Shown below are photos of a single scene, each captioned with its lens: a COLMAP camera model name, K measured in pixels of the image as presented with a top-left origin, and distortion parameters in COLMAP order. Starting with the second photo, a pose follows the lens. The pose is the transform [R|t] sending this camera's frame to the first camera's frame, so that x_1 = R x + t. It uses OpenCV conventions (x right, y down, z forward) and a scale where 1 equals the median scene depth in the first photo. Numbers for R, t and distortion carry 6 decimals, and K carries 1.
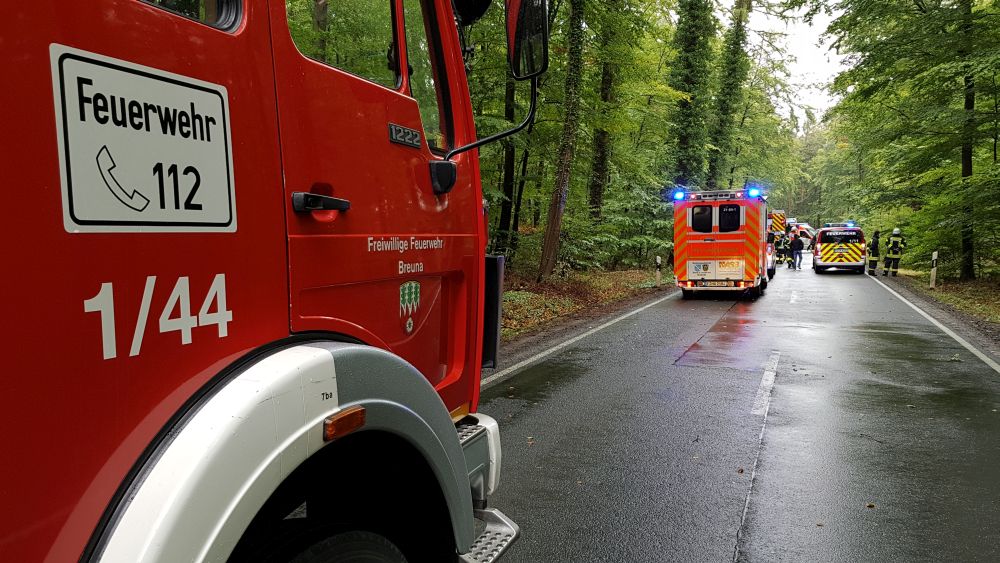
lens RADIAL K [[776.1, 0, 500.0], [0, 776.1, 281.5], [0, 0, 1]] dist [0.075784, -0.002822]
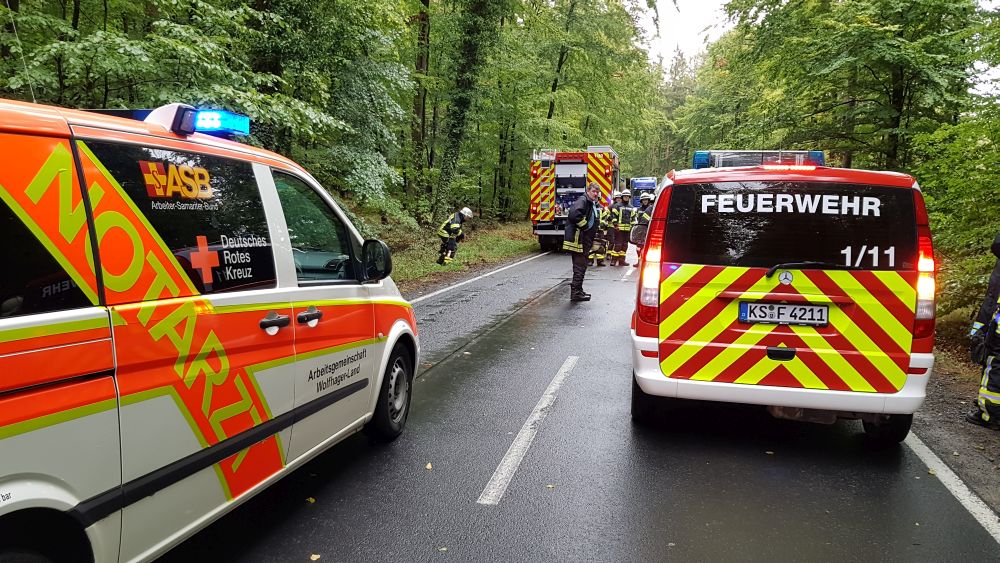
lens RADIAL K [[776.1, 0, 500.0], [0, 776.1, 281.5], [0, 0, 1]] dist [0.075784, -0.002822]
pose [[0.988359, 0.004468, 0.152073, 0.354133], [-0.012375, 0.998618, 0.051087, -0.052807], [-0.151634, -0.052374, 0.987048, 0.855354]]
